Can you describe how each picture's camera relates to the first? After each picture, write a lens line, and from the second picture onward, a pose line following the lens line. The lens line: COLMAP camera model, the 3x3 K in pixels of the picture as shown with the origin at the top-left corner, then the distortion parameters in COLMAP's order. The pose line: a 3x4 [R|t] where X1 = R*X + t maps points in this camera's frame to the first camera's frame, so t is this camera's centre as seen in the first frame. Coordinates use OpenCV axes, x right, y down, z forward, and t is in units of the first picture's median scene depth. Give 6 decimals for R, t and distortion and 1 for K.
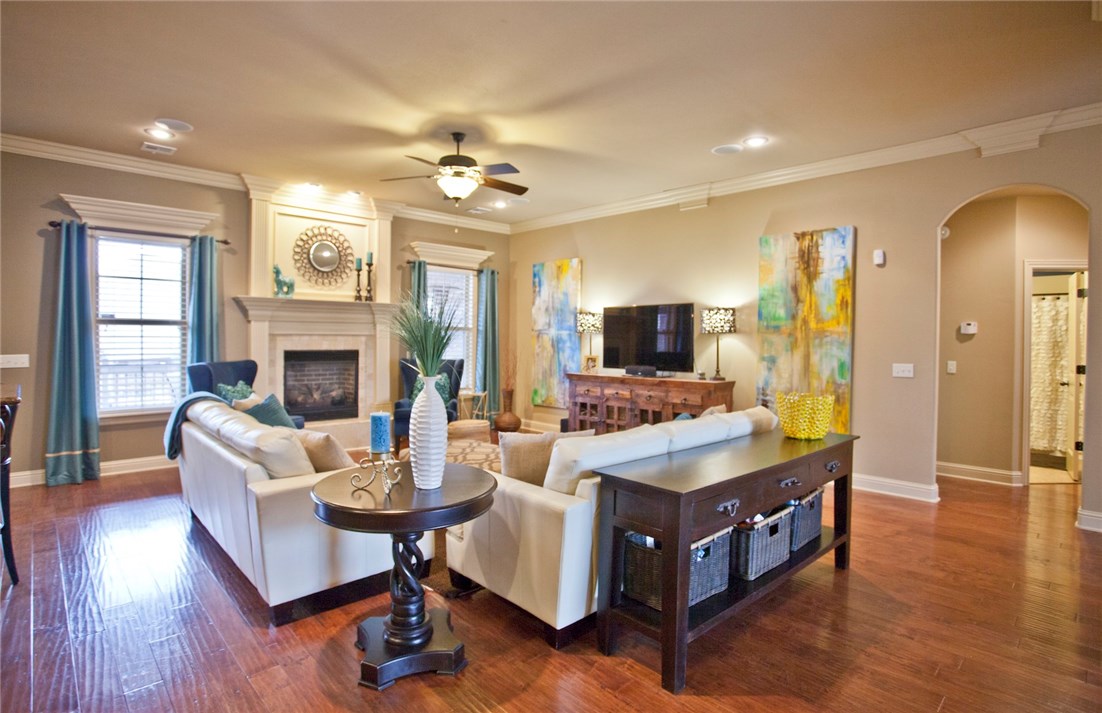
lens RADIAL K [[569.7, 0, 537.6], [0, 569.7, 339.4], [0, 0, 1]] dist [-0.039462, 0.000789]
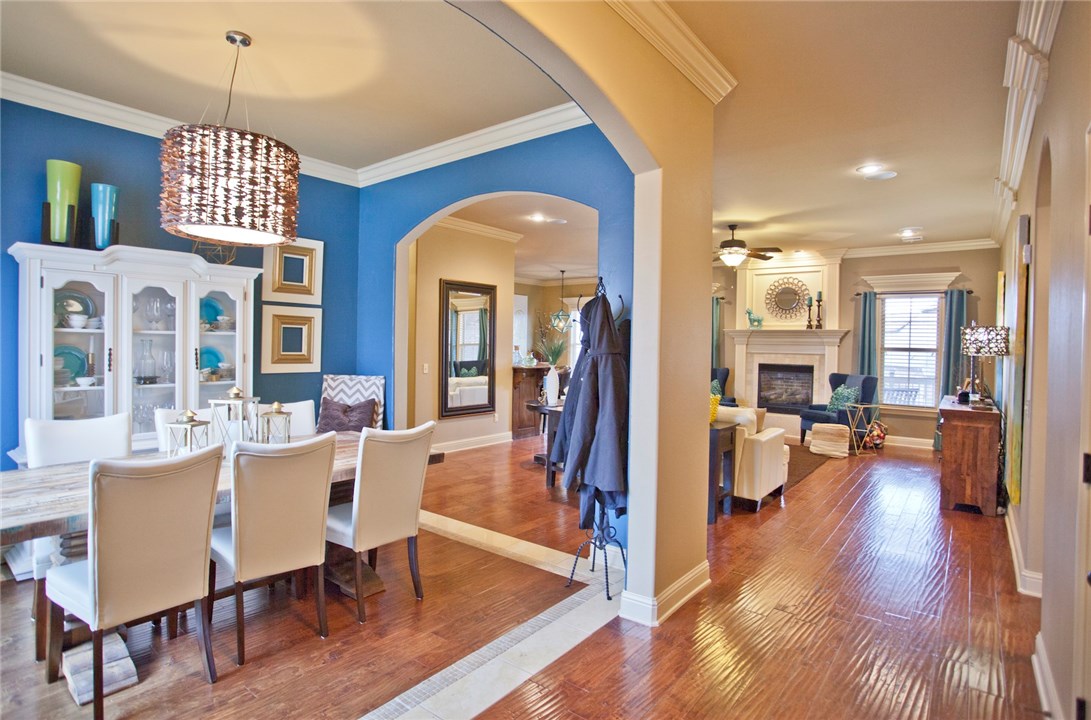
lens RADIAL K [[557.9, 0, 538.6], [0, 557.9, 355.8], [0, 0, 1]] dist [-0.075329, 0.034765]
pose [[0.143253, 0.013684, -0.989592, 0.990933], [-0.020885, 0.999724, 0.010801, -0.005023], [0.989466, 0.019120, 0.143499, 0.205150]]
